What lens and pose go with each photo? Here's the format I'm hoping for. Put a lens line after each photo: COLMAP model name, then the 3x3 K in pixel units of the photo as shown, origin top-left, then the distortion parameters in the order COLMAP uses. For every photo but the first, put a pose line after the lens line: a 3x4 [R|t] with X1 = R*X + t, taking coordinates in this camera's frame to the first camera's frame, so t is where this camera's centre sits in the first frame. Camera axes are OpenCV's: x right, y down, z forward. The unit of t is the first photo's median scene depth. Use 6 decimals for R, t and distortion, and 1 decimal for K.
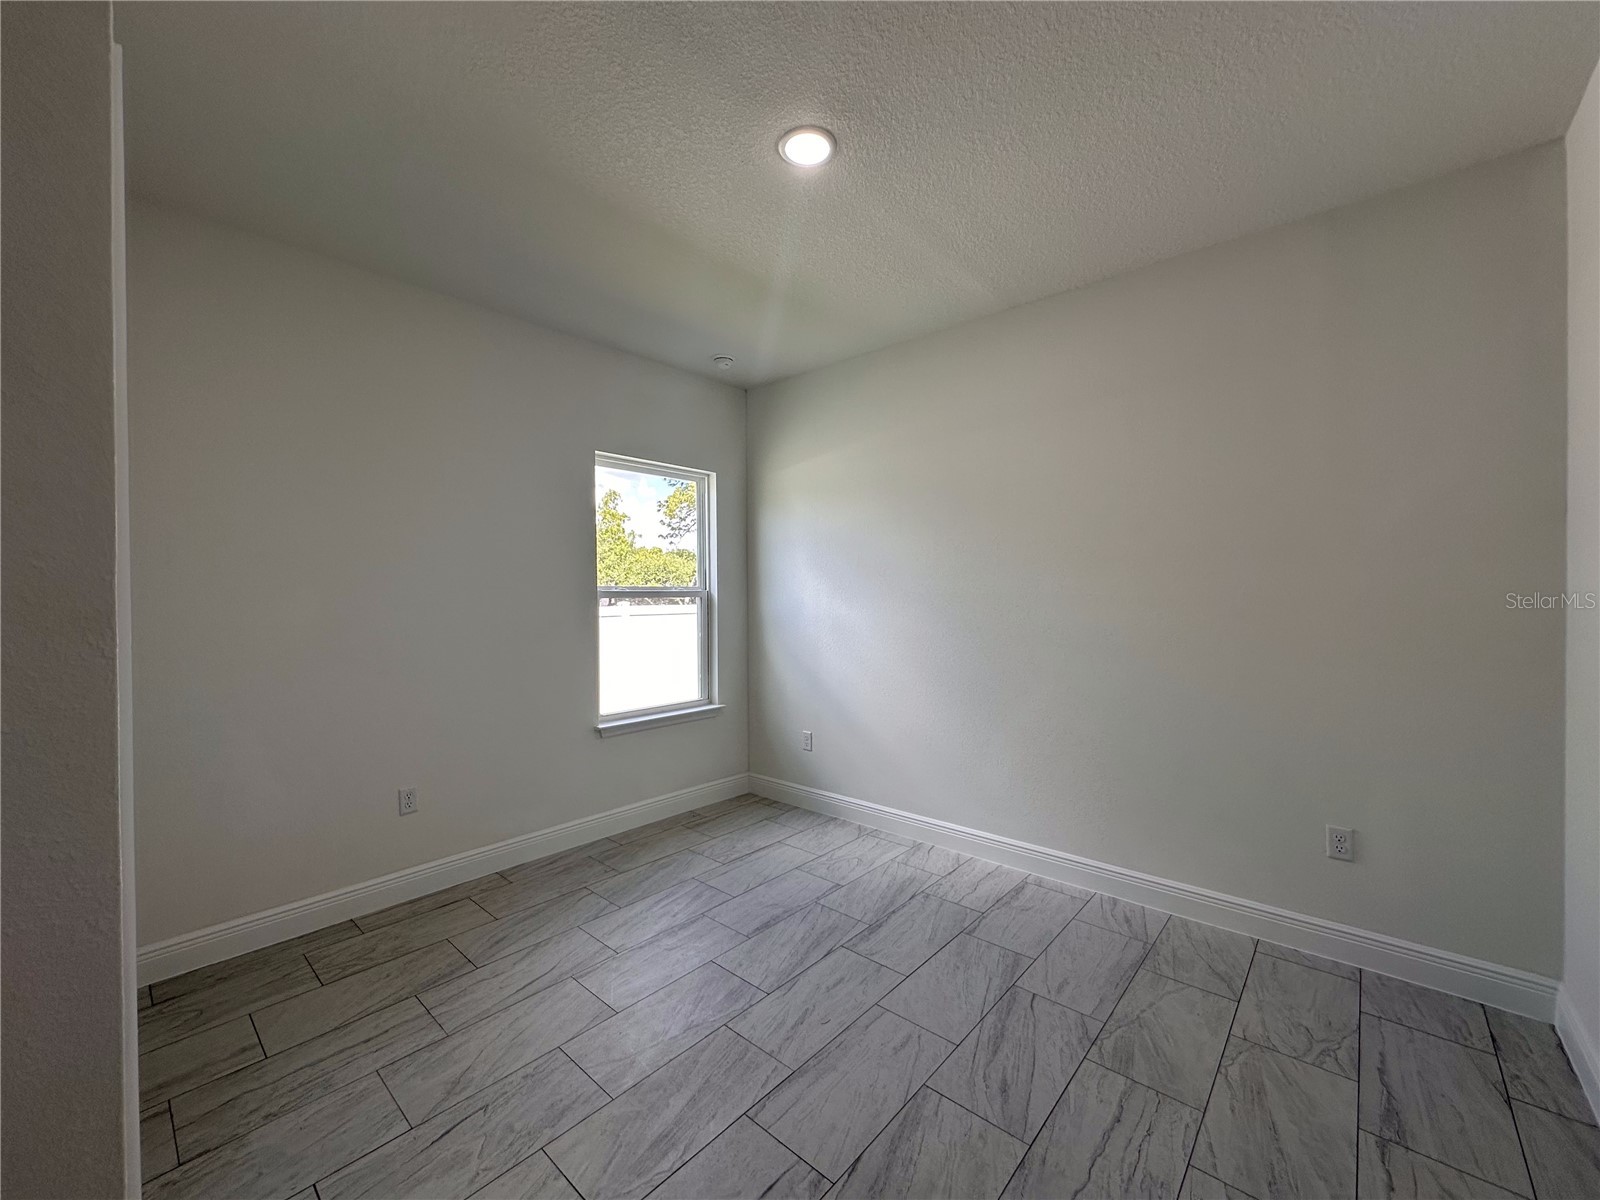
lens RADIAL K [[638.3, 0, 800.0], [0, 638.3, 600.0], [0, 0, 1]] dist [-0.000824, -0.000187]
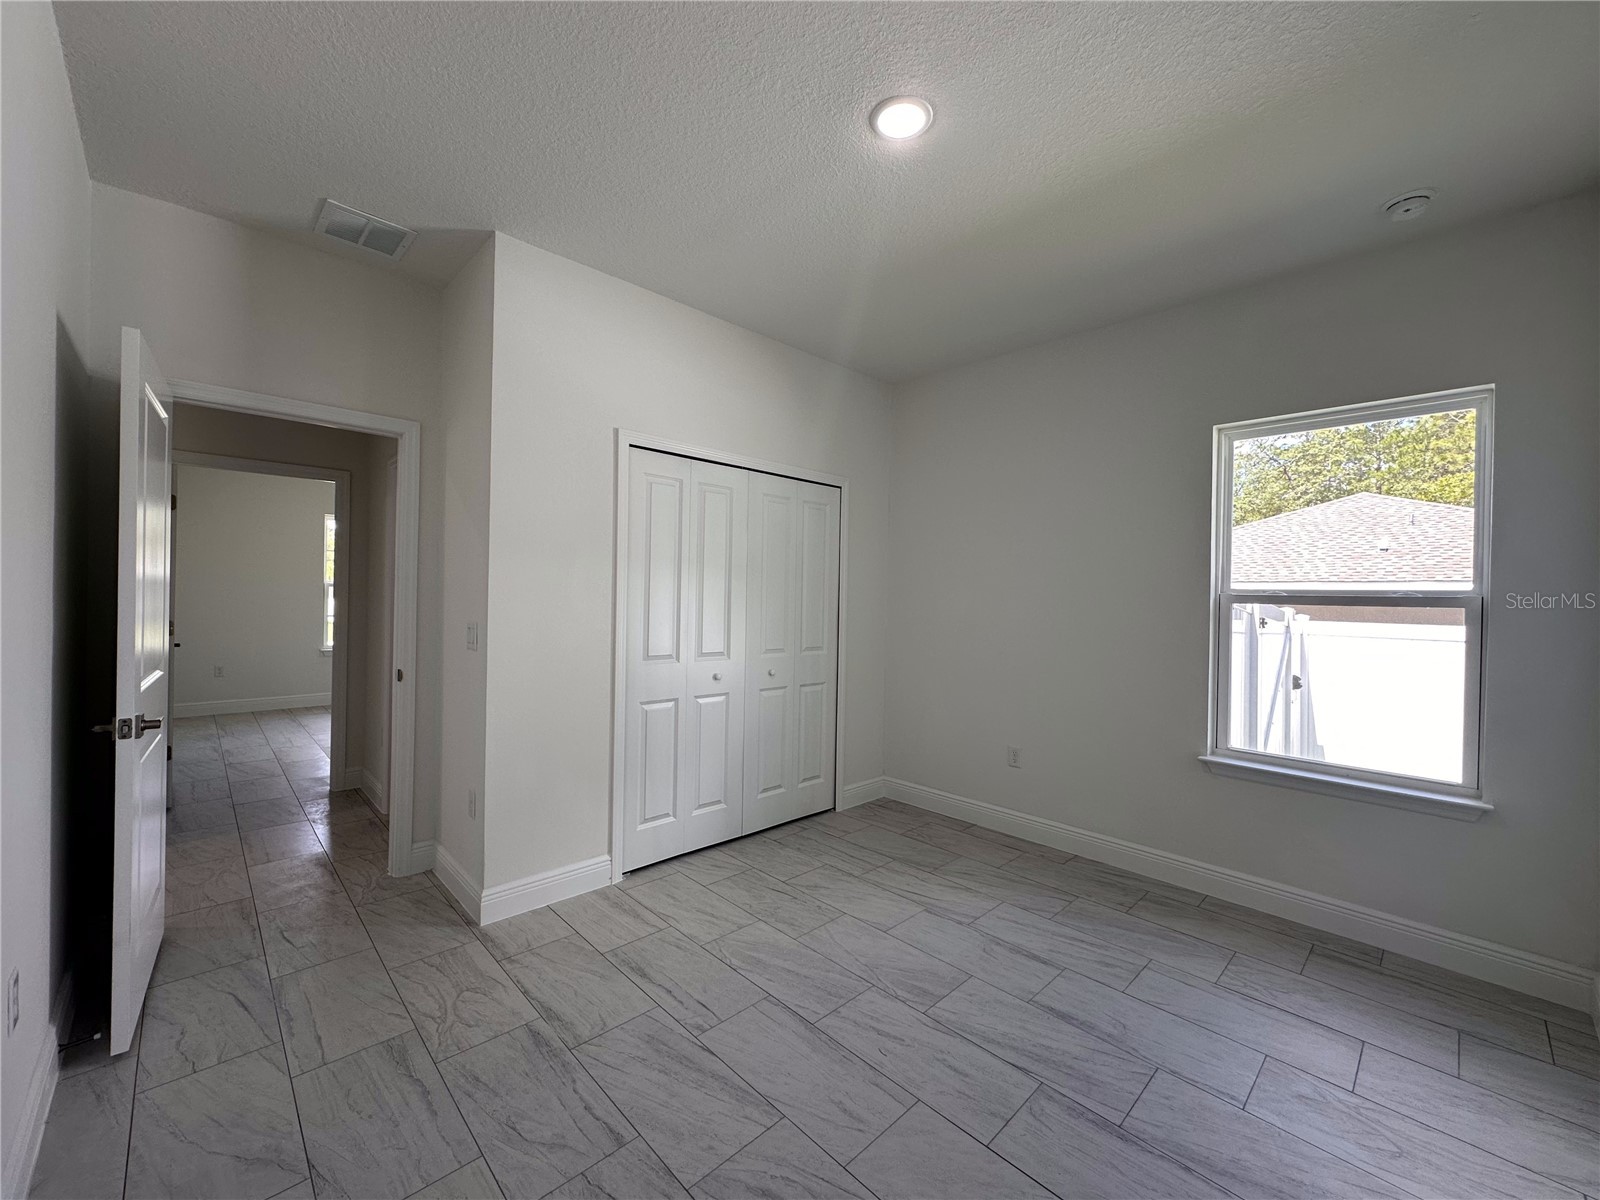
lens RADIAL K [[638.3, 0, 800.0], [0, 638.3, 600.0], [0, 0, 1]] dist [-0.000824, -0.000187]
pose [[-0.078308, 0.006336, -0.996909, 0.751824], [-0.029319, 0.999533, 0.008655, 0.002721], [0.996498, 0.029906, -0.078086, 0.726890]]
